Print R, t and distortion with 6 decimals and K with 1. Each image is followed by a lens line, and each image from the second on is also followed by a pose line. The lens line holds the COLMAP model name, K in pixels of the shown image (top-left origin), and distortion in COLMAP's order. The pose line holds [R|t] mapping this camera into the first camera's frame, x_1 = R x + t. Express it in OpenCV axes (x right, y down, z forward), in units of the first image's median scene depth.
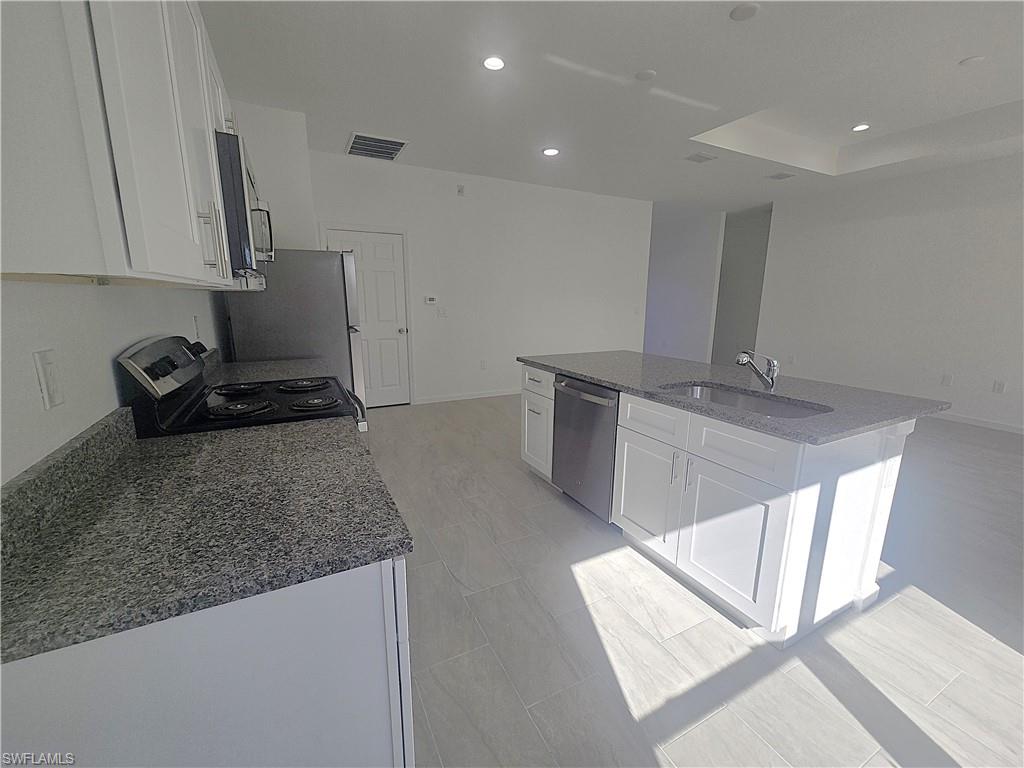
lens RADIAL K [[423.7, 0, 512.0], [0, 423.7, 384.0], [0, 0, 1]] dist [0.000431, -0.000028]
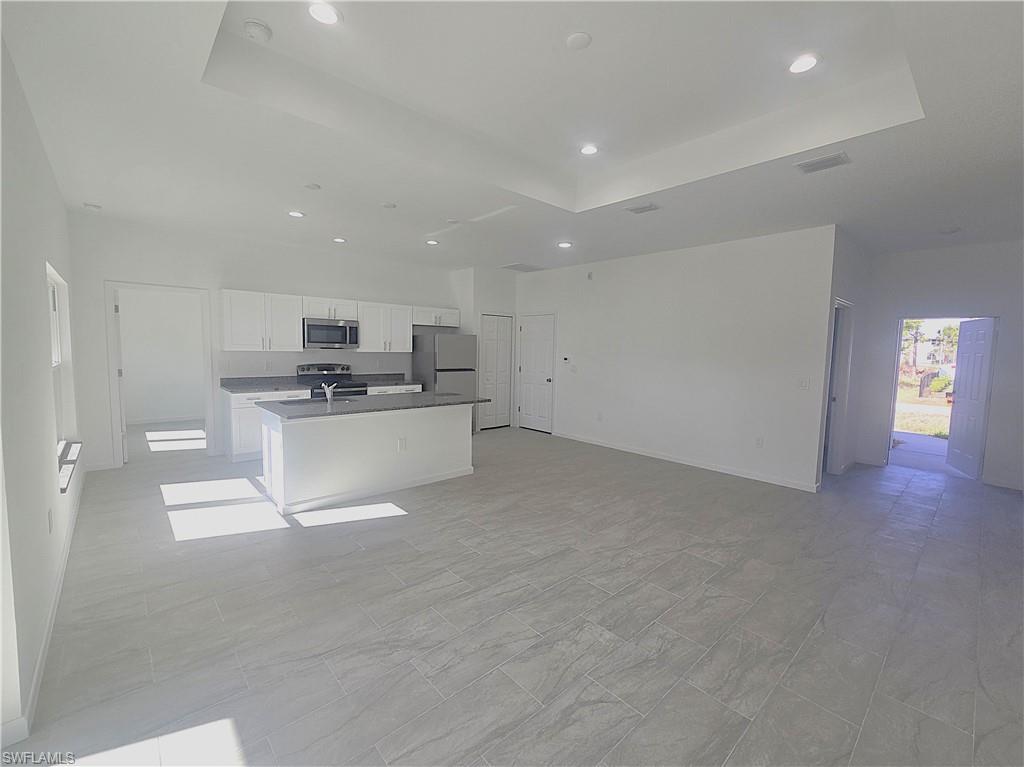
lens RADIAL K [[434.9, 0, 517.6], [0, 434.9, 384.5], [0, 0, 1]] dist [-0.001650, -0.000162]
pose [[0.264846, 0.080236, -0.960947, 1.966859], [-0.212239, 0.976945, 0.023077, -0.215822], [0.940644, 0.197838, 0.275769, 0.888274]]
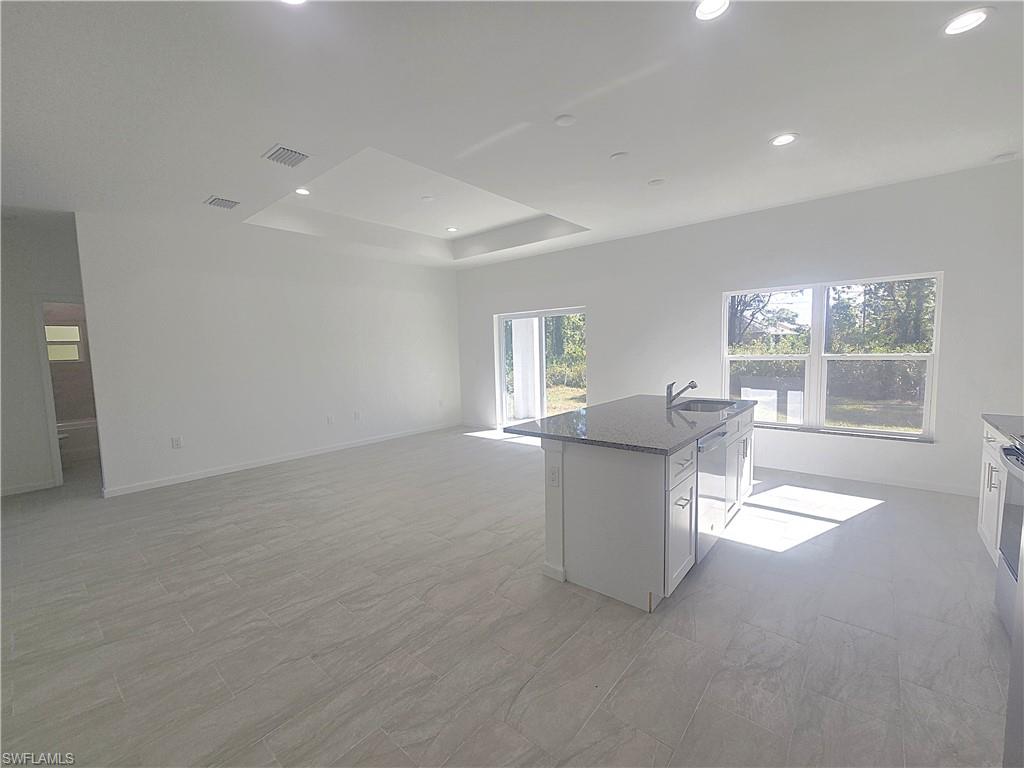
lens RADIAL K [[420.5, 0, 516.3], [0, 420.5, 382.0], [0, 0, 1]] dist [-0.002794, -0.000272]
pose [[-0.389001, -0.073467, 0.918303, -0.527796], [0.209577, 0.963620, 0.165871, -0.348245], [-0.897082, 0.256980, -0.359452, 1.548539]]
